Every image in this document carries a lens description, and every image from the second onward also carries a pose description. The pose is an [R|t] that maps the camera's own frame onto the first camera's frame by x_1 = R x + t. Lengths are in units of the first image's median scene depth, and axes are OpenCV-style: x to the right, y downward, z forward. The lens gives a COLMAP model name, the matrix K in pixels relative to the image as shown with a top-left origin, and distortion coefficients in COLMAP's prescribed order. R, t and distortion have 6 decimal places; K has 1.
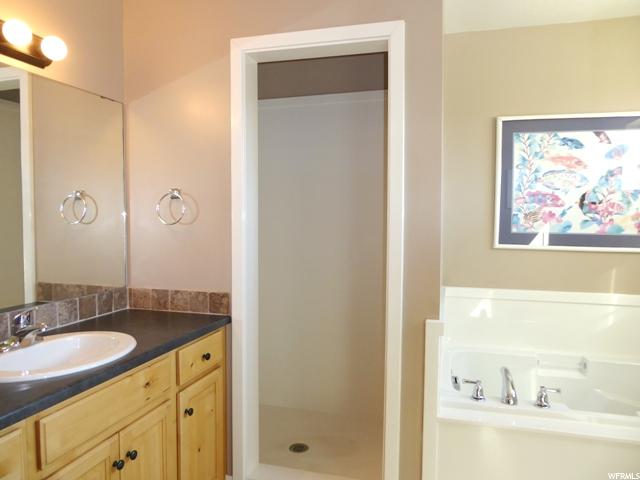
lens RADIAL K [[453.7, 0, 323.3], [0, 453.7, 239.7], [0, 0, 1]] dist [-0.036656, 0.003107]
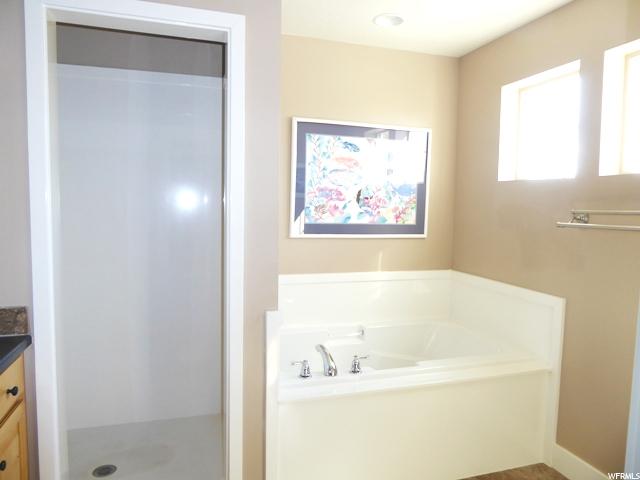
lens RADIAL K [[453.7, 0, 322.8], [0, 453.7, 240.4], [0, 0, 1]] dist [-0.036656, 0.003107]
pose [[0.828830, -0.036272, 0.558324, -0.181210], [0.014171, 0.998937, 0.043860, -0.023308], [-0.559321, -0.028441, 0.828463, 0.049501]]
